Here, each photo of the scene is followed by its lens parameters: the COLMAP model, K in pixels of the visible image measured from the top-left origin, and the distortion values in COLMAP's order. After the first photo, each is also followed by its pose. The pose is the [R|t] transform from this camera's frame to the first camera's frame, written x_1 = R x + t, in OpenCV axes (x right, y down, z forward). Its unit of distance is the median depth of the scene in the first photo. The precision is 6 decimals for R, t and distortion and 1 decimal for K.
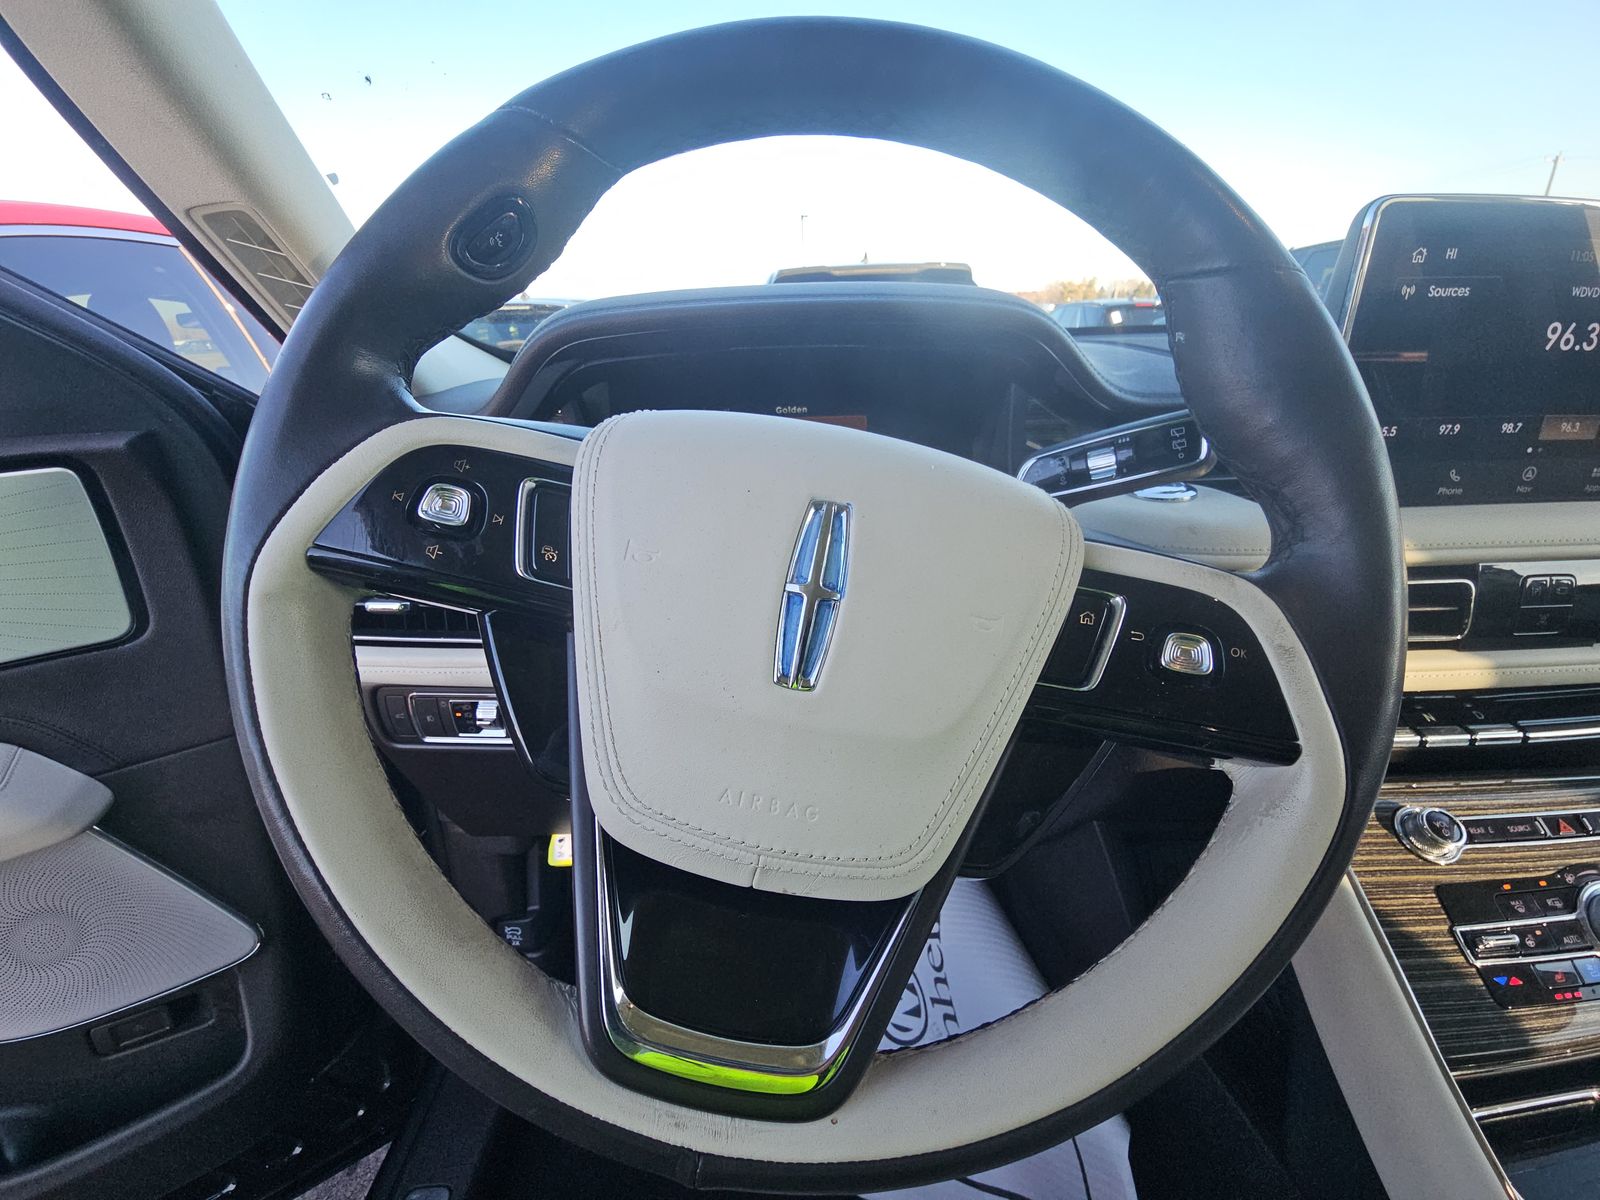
lens RADIAL K [[641.1, 0, 800.0], [0, 641.1, 600.0], [0, 0, 1]] dist [0.031592, -0.019790]
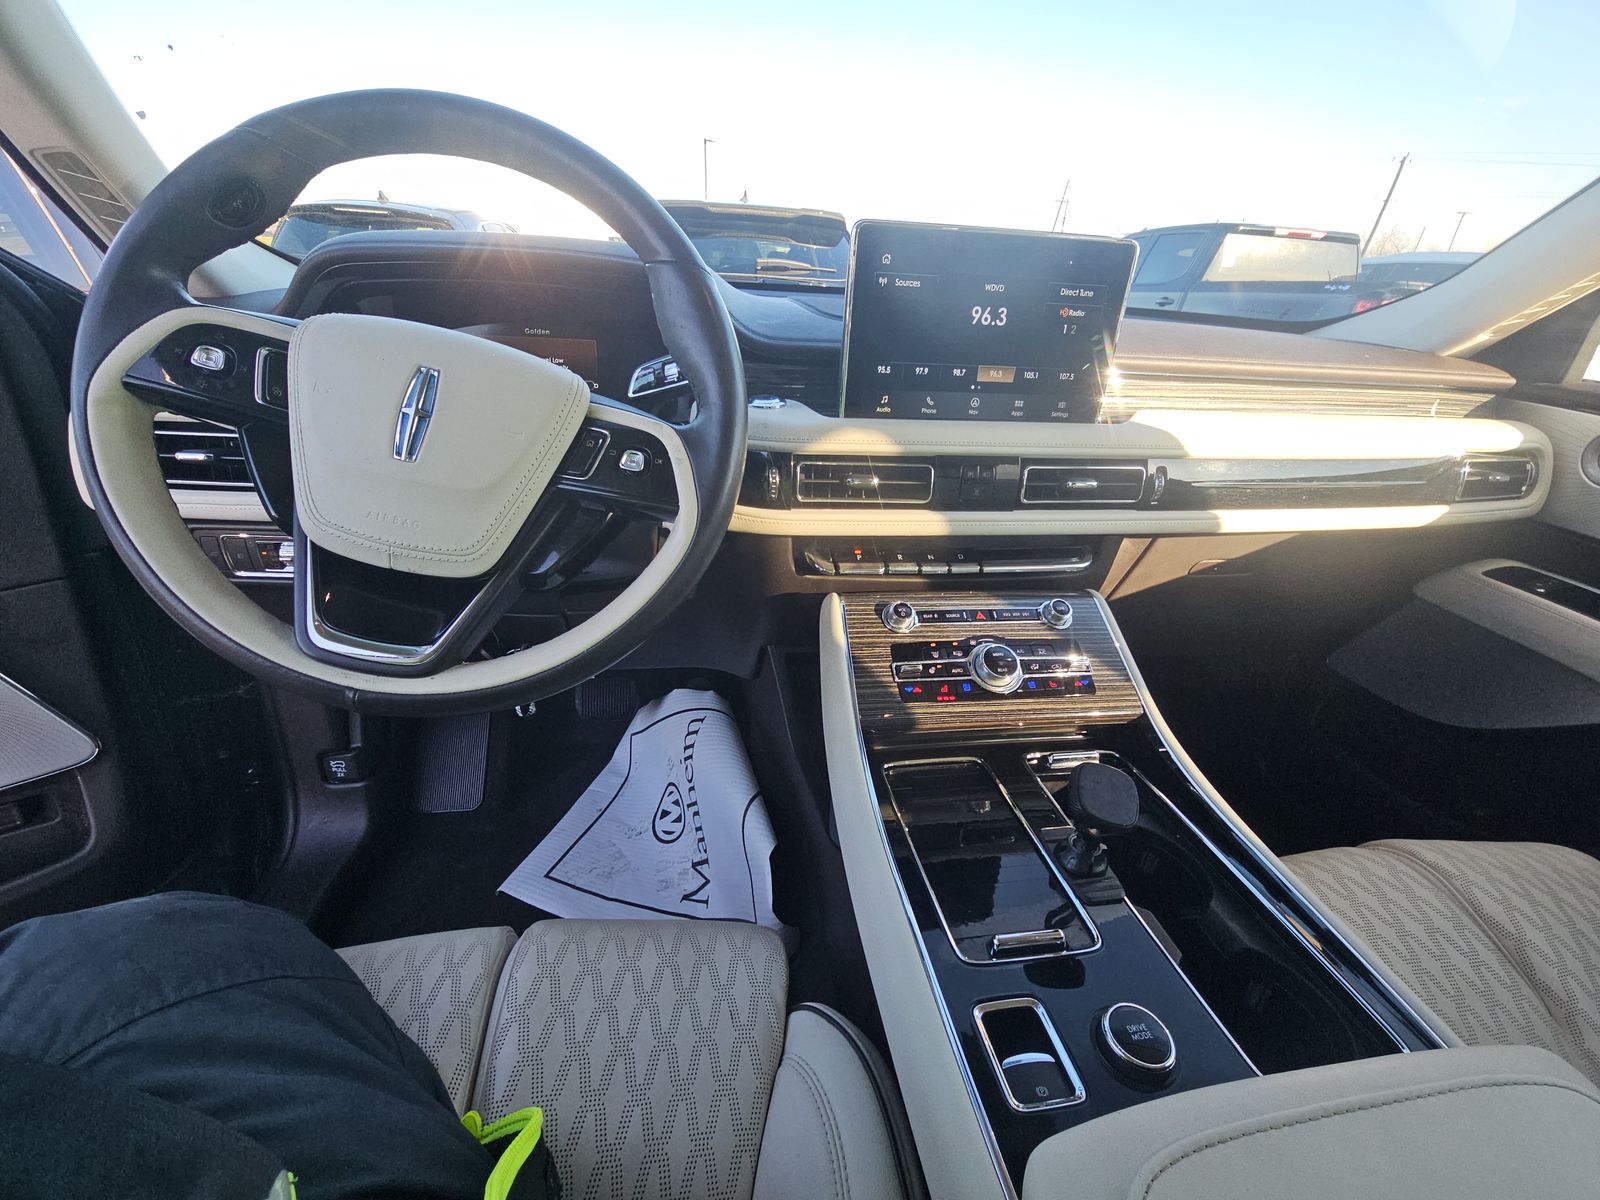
lens RADIAL K [[648.7, 0, 801.1], [0, 648.7, 603.7], [0, 0, 1]] dist [0.012069, -0.007358]
pose [[0.989129, 0.014698, 0.146315, 0.504878], [-0.026306, 0.996629, 0.077715, 0.215004], [-0.144679, -0.080719, 0.986181, -0.658196]]
